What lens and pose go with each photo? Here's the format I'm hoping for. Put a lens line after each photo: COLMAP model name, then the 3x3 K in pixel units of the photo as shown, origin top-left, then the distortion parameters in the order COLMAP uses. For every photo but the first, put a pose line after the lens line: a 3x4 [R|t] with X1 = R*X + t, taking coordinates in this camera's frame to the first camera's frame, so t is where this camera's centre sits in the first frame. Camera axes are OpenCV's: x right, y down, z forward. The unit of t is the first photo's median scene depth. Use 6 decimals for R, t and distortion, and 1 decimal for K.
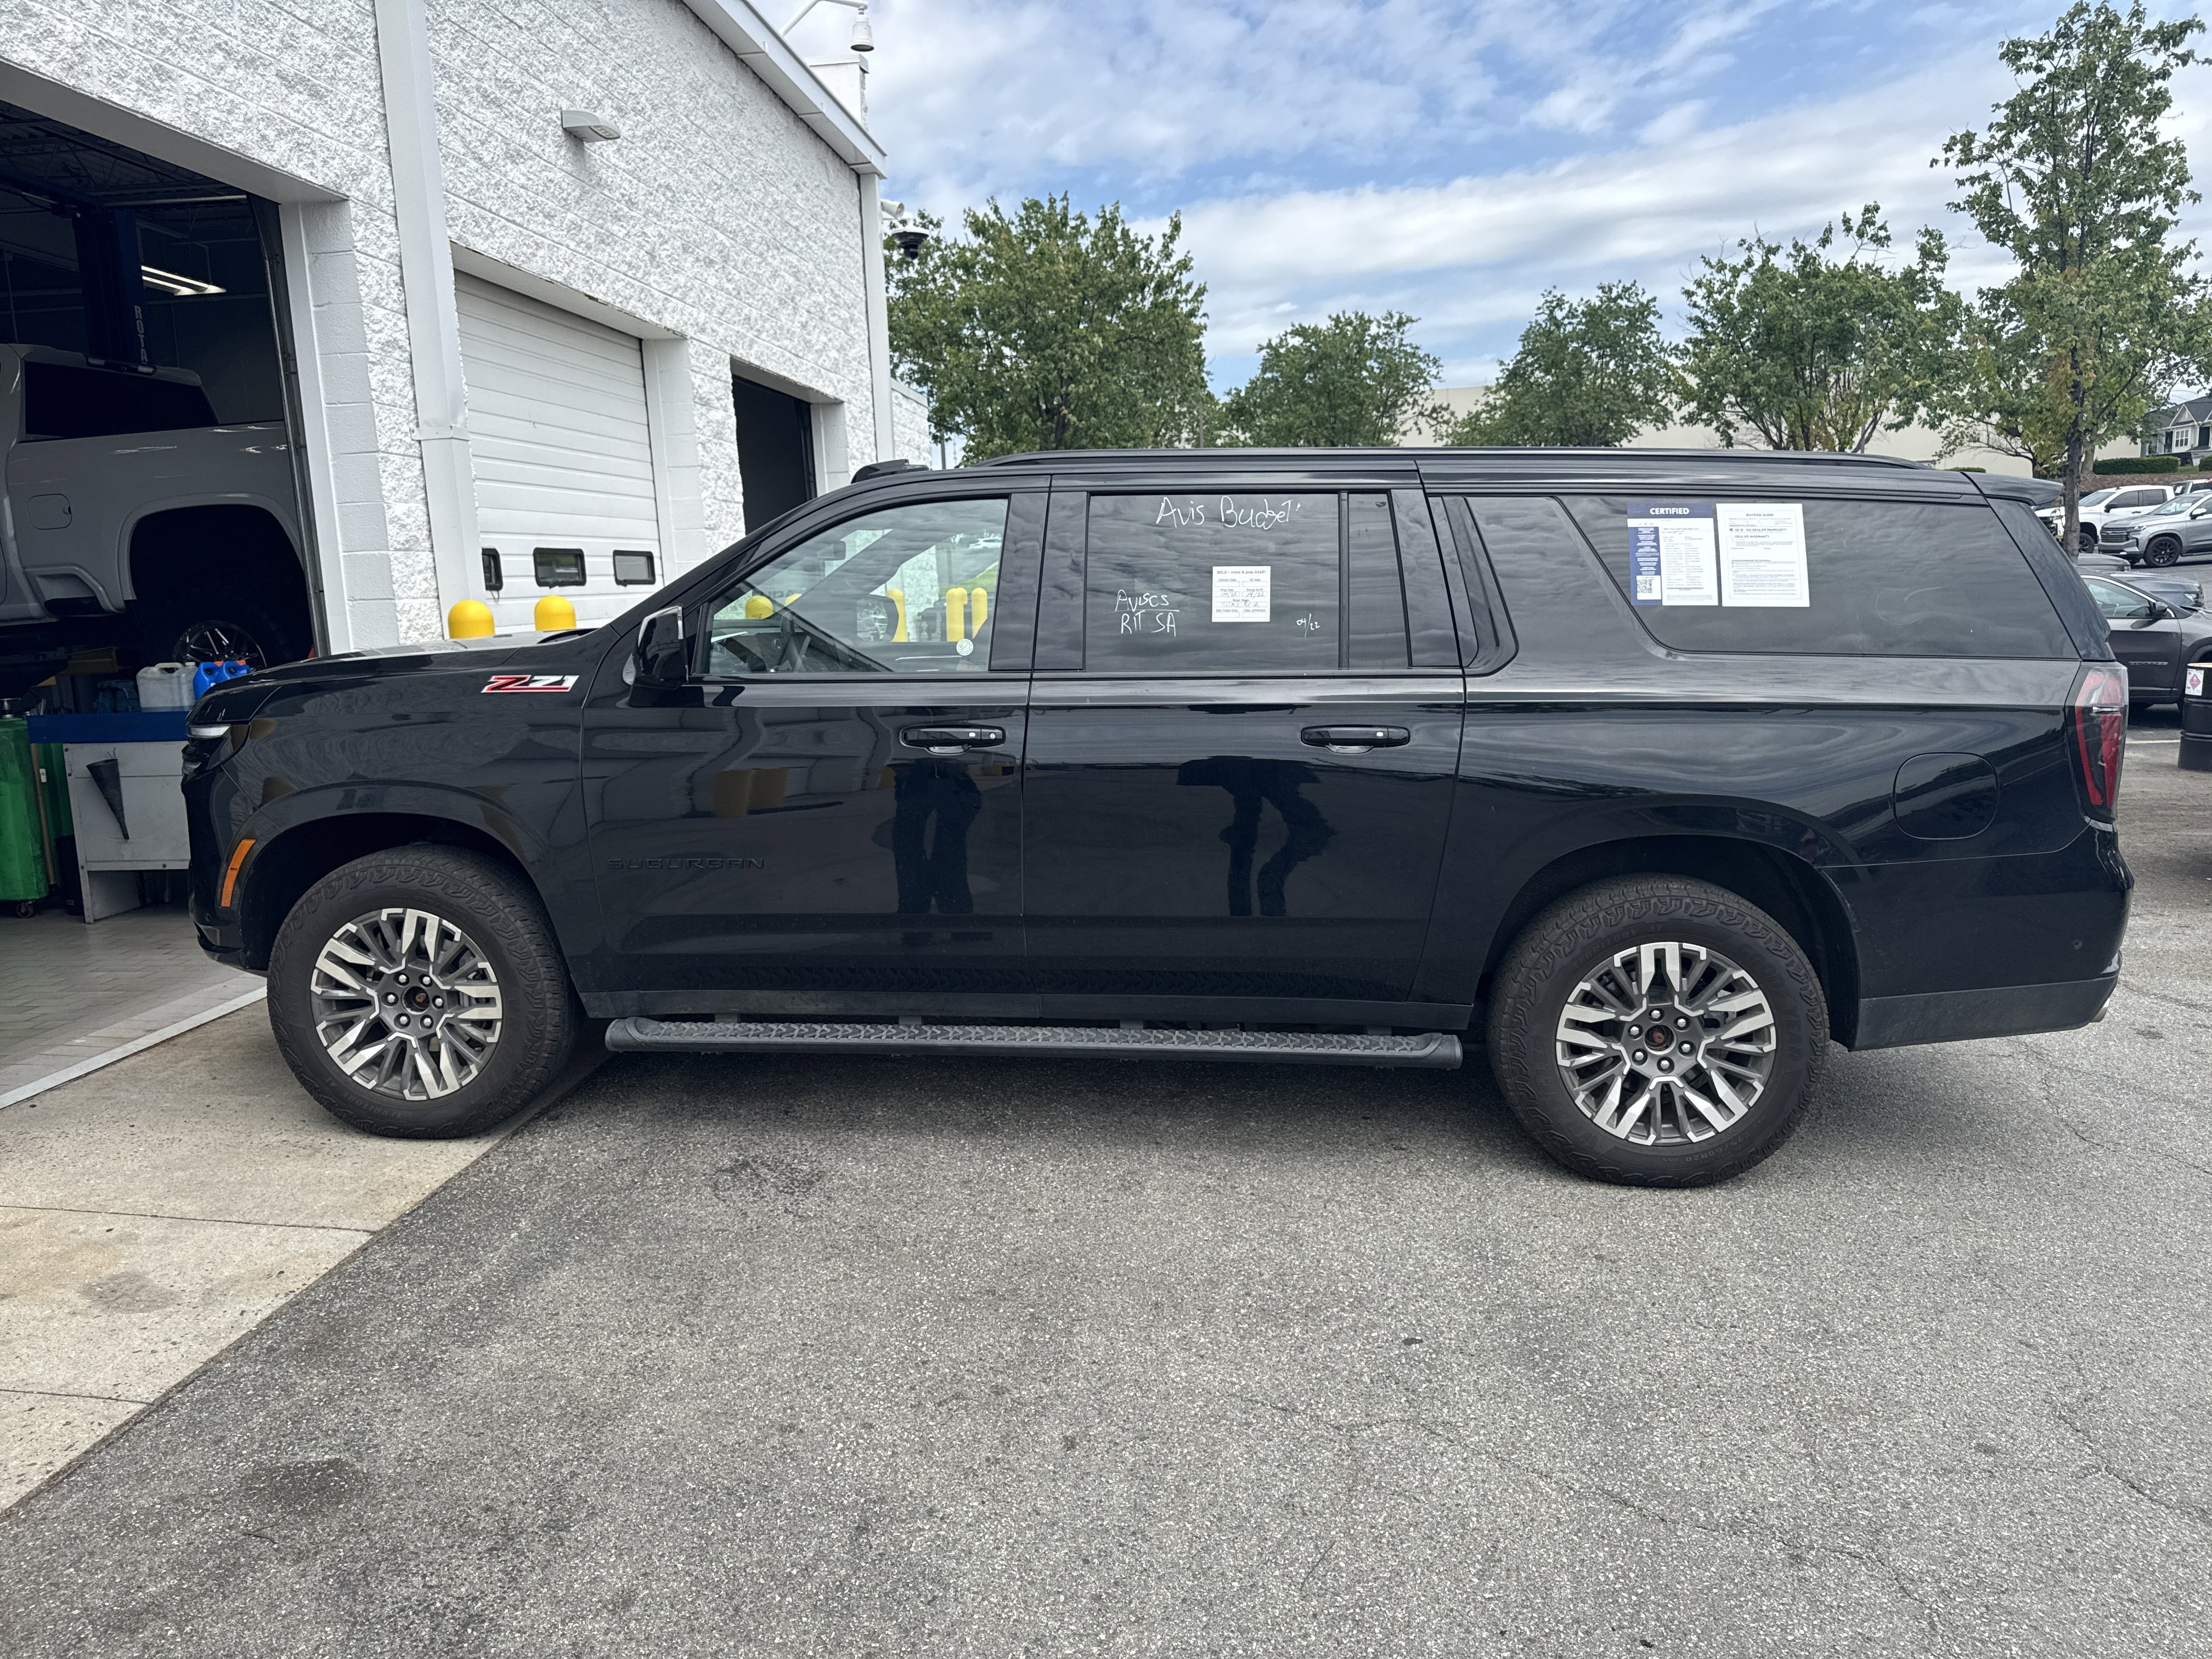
lens RADIAL K [[1618.0, 0, 1000.0], [0, 1618.0, 827.0], [0, 0, 1]] dist [0.075958, -0.054106]
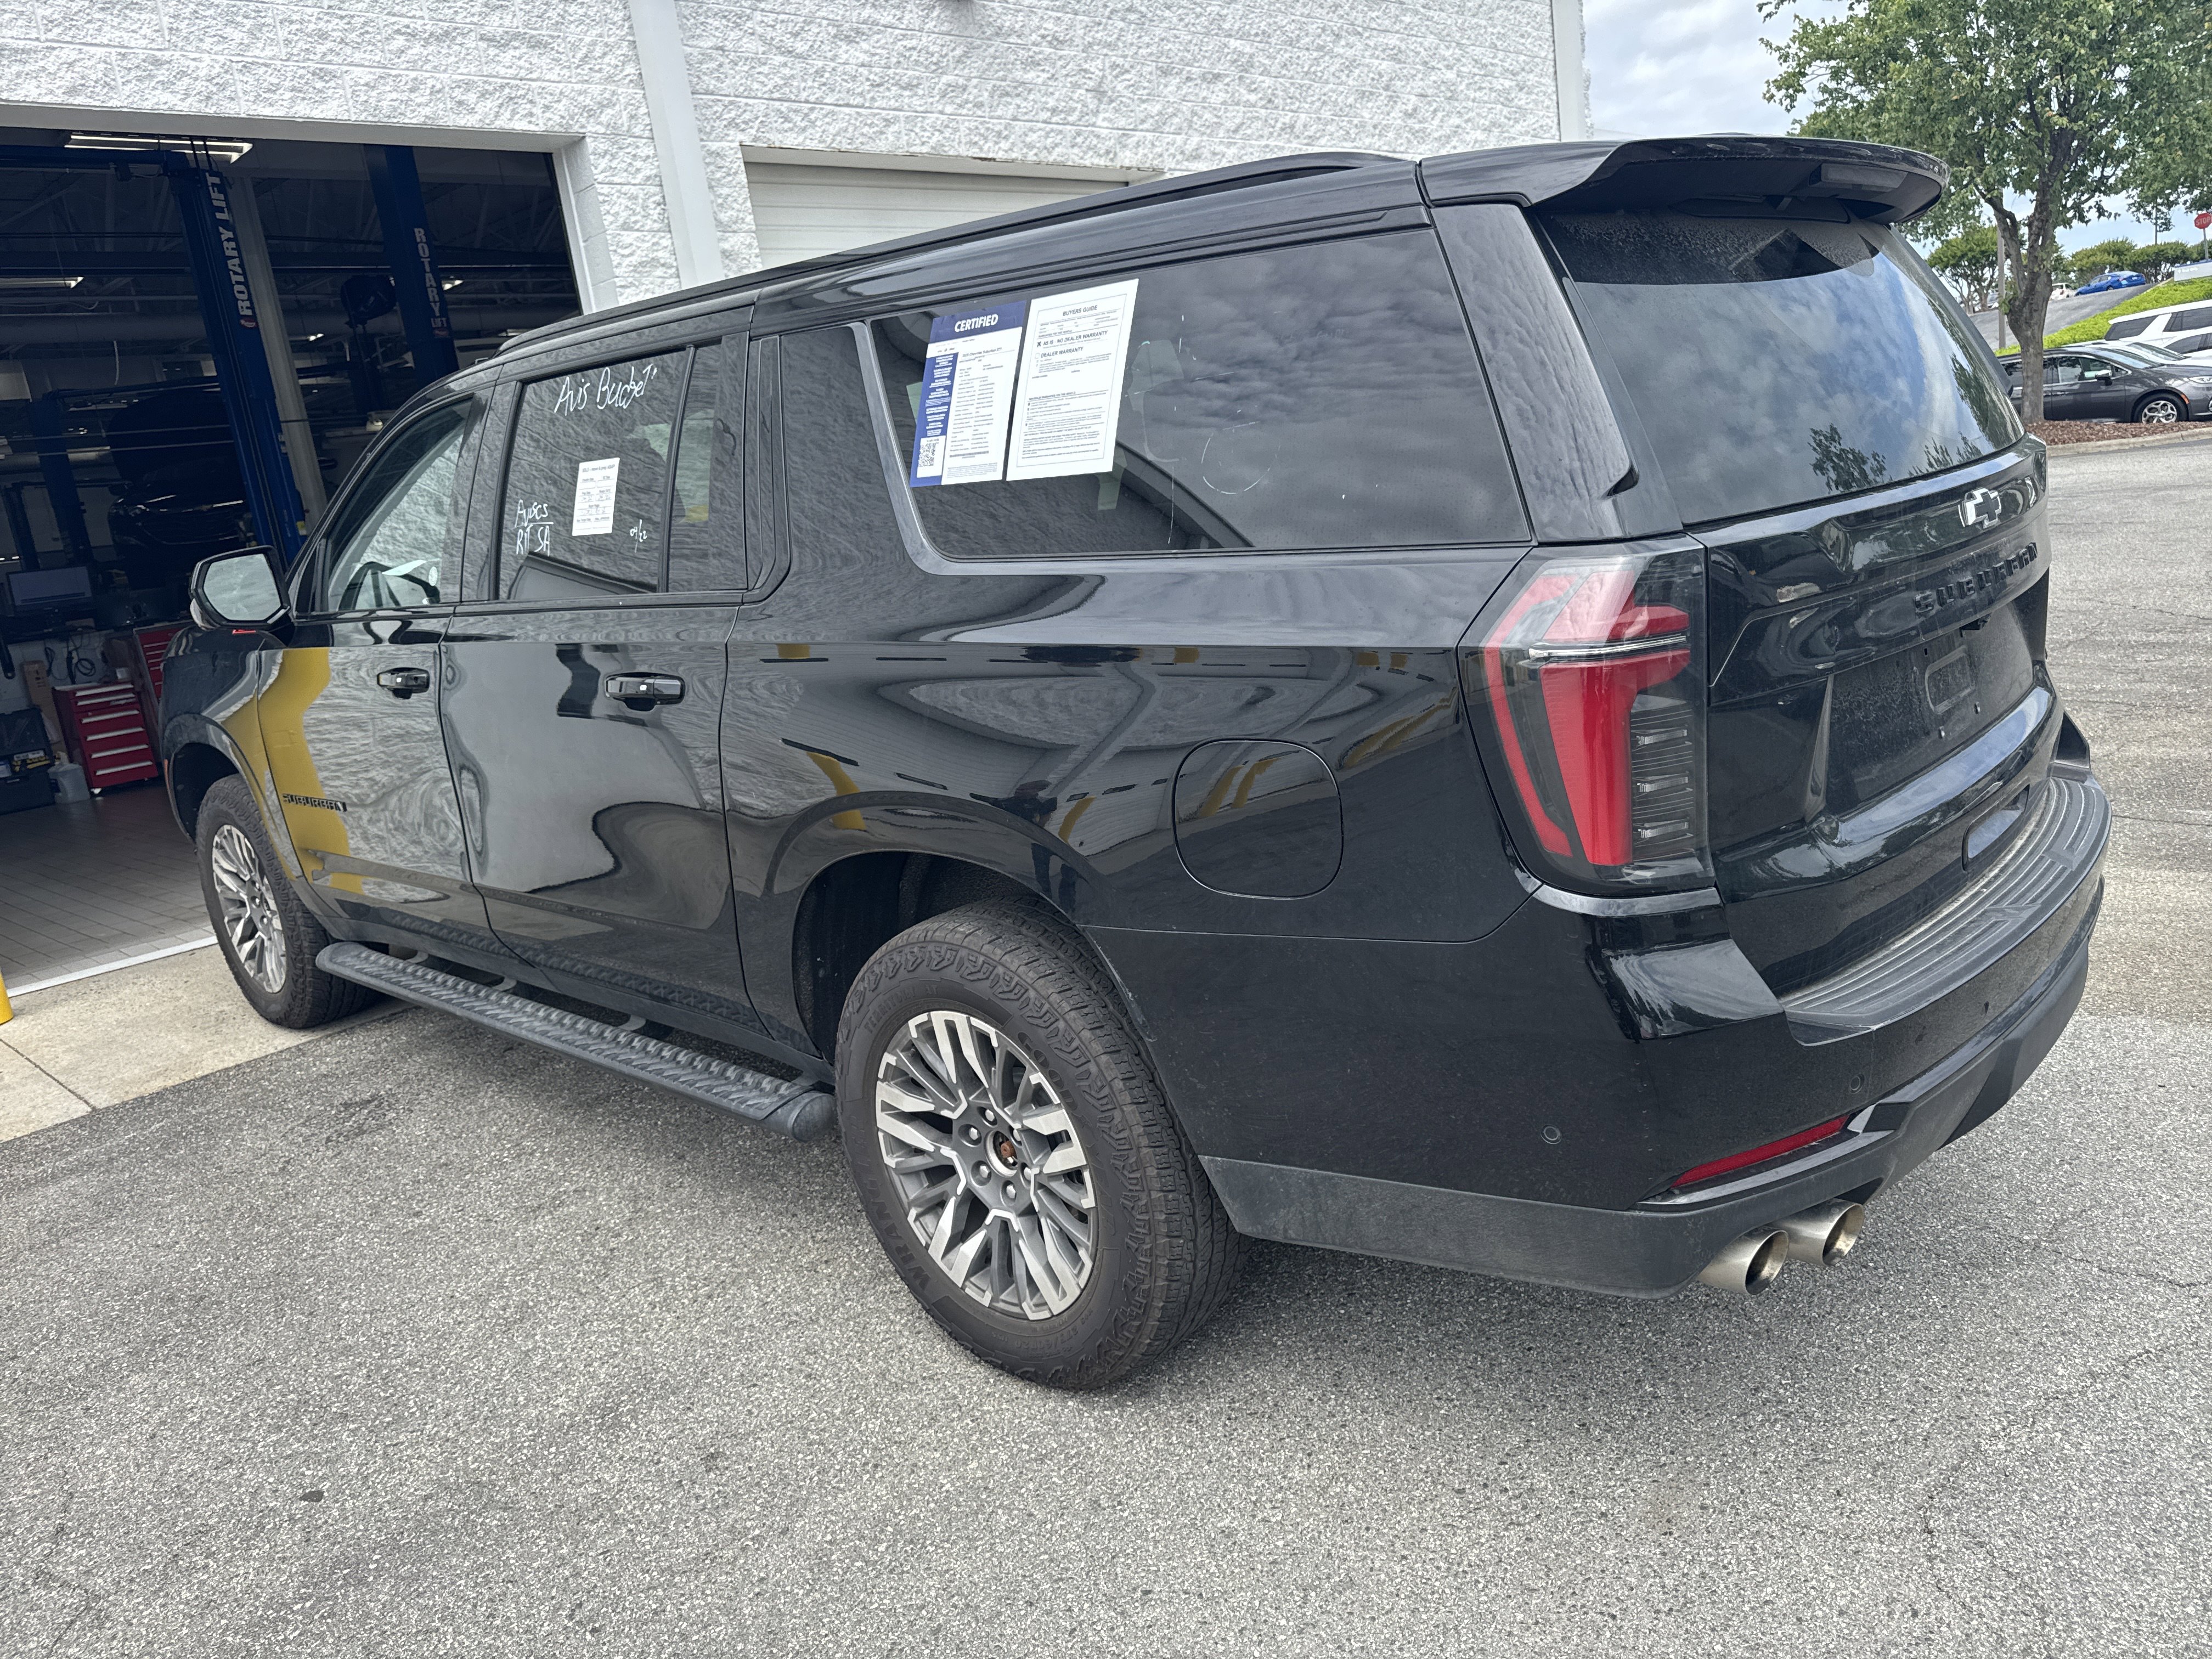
lens RADIAL K [[1552.8, 0, 1031.0], [0, 1552.8, 828.0], [0, 0, 1]] dist [0.051672, -0.055329]
pose [[0.786214, 0.062089, -0.614827, 0.619920], [0.010507, 0.993453, 0.113761, -0.055441], [0.617864, -0.095901, 0.780414, 0.419859]]
